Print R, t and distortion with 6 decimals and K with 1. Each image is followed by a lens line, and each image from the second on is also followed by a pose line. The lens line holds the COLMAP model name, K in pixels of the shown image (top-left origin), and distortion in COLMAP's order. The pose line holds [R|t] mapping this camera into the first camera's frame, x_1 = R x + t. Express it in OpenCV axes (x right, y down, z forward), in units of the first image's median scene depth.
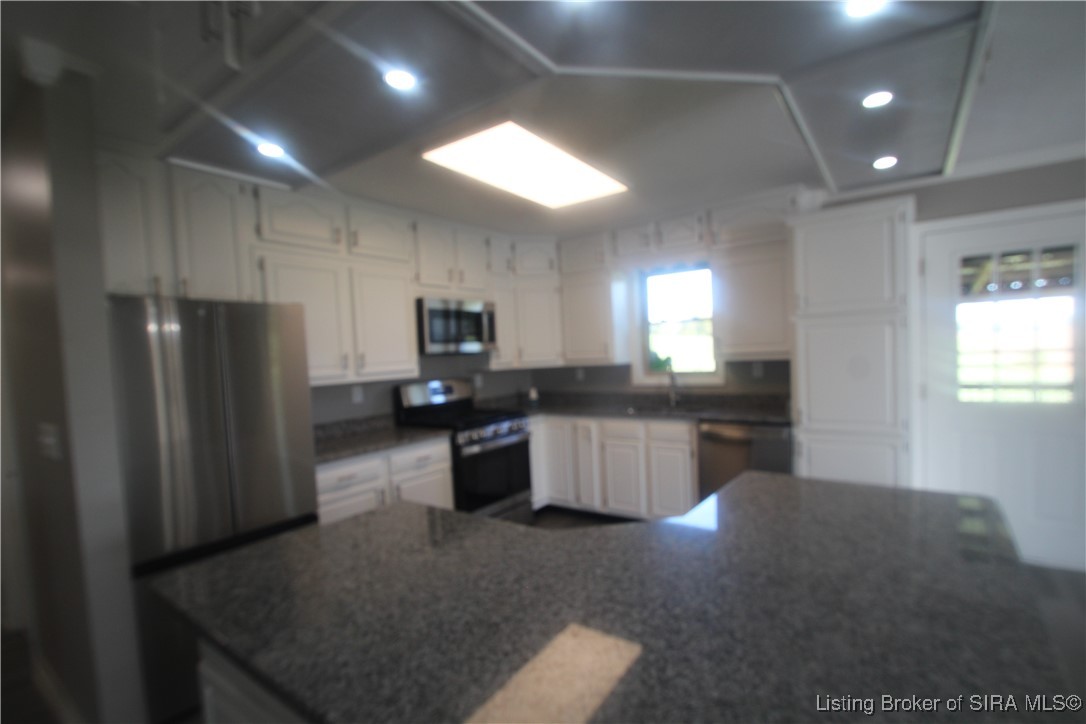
lens RADIAL K [[501.9, 0, 550.1], [0, 501.9, 373.6], [0, 0, 1]] dist [0.005965, -0.011911]
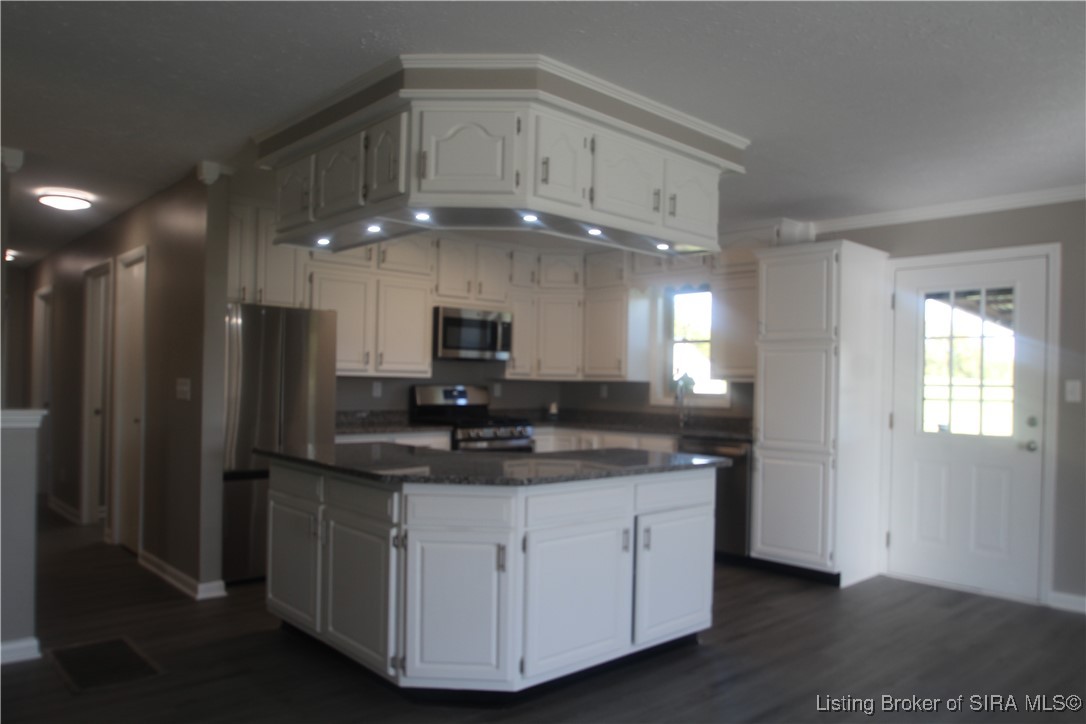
lens RADIAL K [[787.0, 0, 558.2], [0, 787.0, 371.8], [0, 0, 1]] dist [-0.041173, 0.009422]
pose [[0.979562, 0.061959, -0.191361, 0.380962], [-0.072740, 0.996105, -0.049835, 0.065602], [0.187528, 0.062736, 0.980254, -0.713384]]
